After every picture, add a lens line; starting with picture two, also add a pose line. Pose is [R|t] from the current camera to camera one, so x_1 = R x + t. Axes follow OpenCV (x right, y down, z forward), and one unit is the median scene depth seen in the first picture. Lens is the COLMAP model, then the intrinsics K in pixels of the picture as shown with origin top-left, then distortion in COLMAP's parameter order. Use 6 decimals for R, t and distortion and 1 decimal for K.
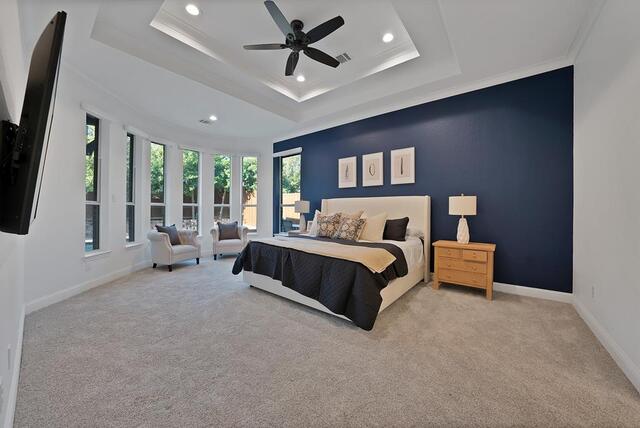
lens RADIAL K [[228.7, 0, 319.9], [0, 228.7, 211.6], [0, 0, 1]] dist [-0.010687, 0.000055]
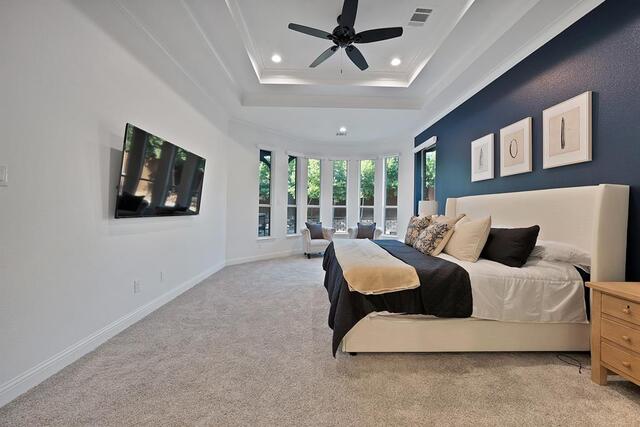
lens RADIAL K [[236.3, 0, 323.1], [0, 236.3, 210.1], [0, 0, 1]] dist [-0.001962, -0.000006]
pose [[0.650864, 0.003891, -0.759184, 0.400517], [-0.016381, 0.999826, -0.008919, -0.000447], [0.759017, 0.018241, 0.650815, 0.193206]]
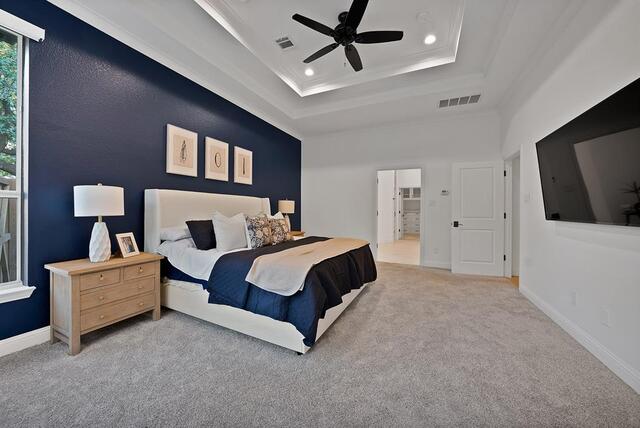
lens RADIAL K [[236.3, 0, 323.1], [0, 236.3, 210.6], [0, 0, 1]] dist [-0.001962, -0.000006]
pose [[-0.239171, 0.000681, 0.970977, -0.709895], [0.009467, 0.999954, 0.001630, -0.001859], [-0.970931, 0.009582, -0.239167, 0.883375]]
